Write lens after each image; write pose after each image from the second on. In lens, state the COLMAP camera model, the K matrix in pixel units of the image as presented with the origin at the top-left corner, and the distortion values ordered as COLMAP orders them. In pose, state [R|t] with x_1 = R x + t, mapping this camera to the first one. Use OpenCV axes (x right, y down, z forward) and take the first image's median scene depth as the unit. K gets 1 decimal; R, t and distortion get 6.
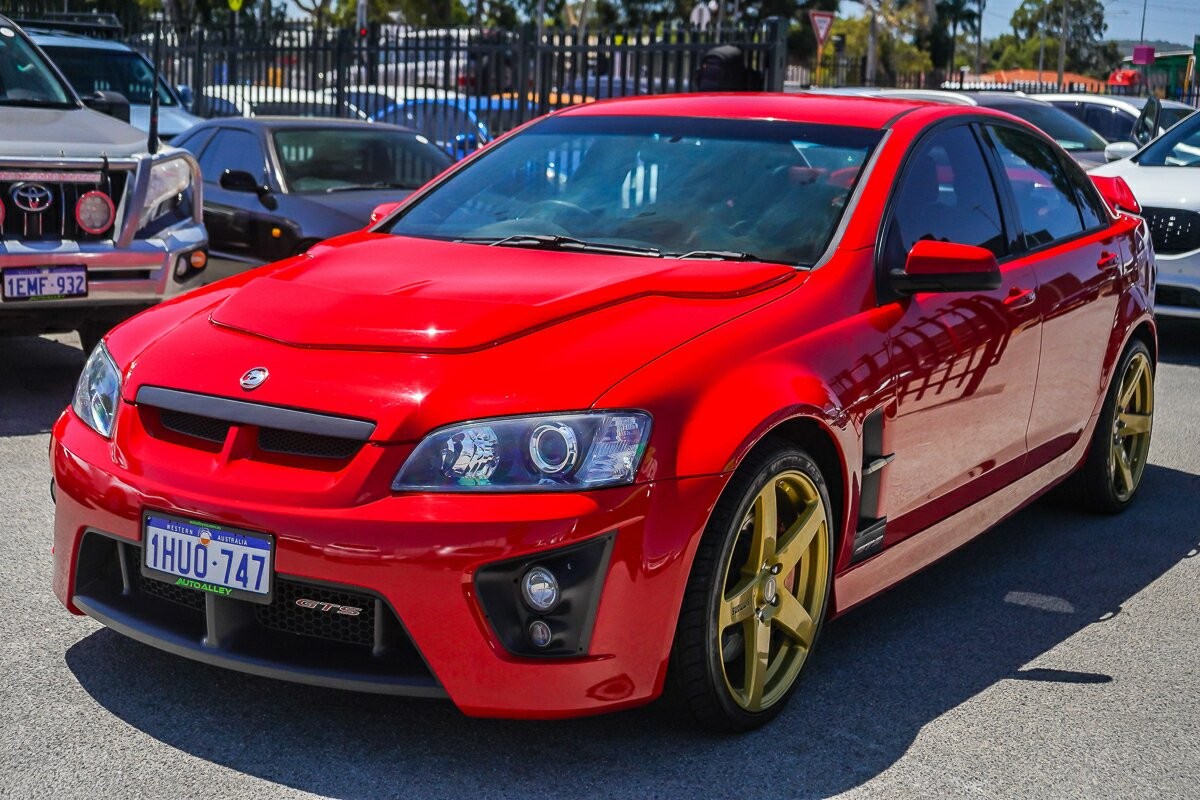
lens RADIAL K [[2018.7, 0, 592.5], [0, 2018.7, 397.5], [0, 0, 1]] dist [-0.018582, 0.000000]
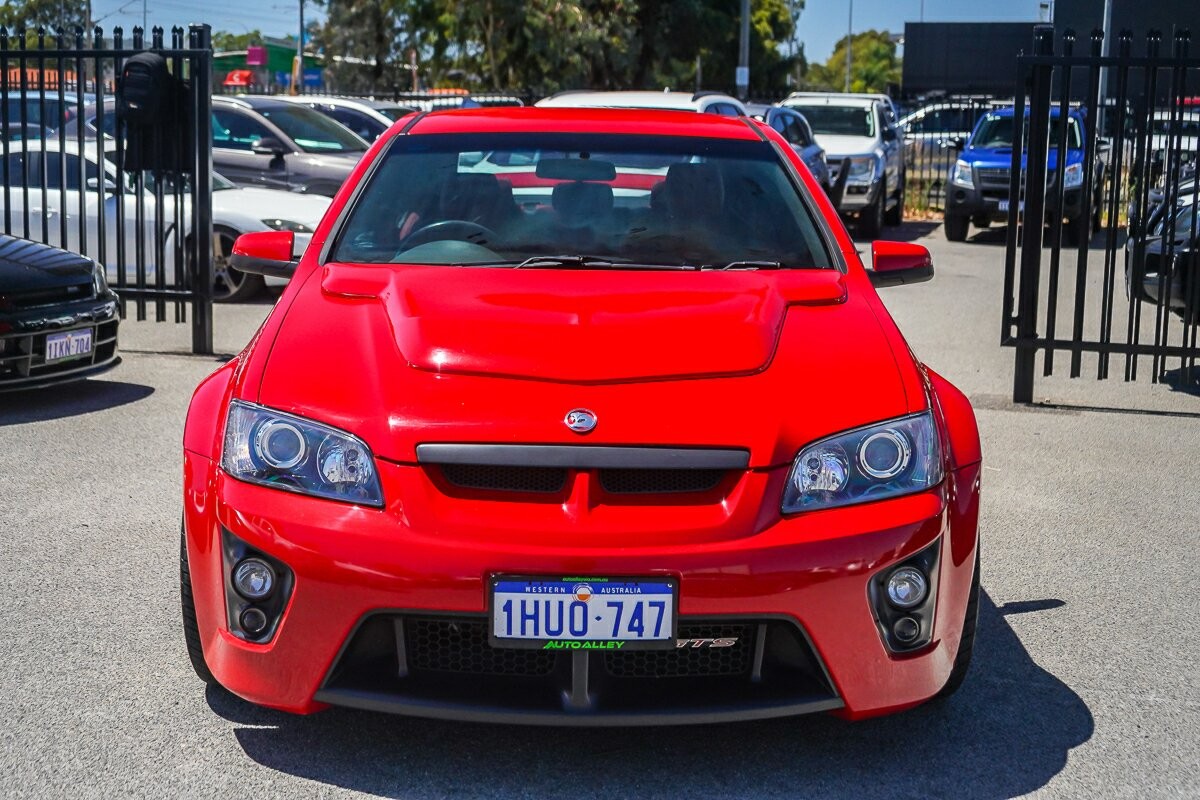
lens RADIAL K [[2018.7, 0, 595.0], [0, 2018.7, 396.5], [0, 0, 1]] dist [-0.018582, 0.000000]
pose [[0.800597, -0.099287, 0.590920, -0.735235], [0.096835, 0.994652, 0.035928, -0.055388], [-0.591326, 0.028458, 0.805930, 0.231772]]
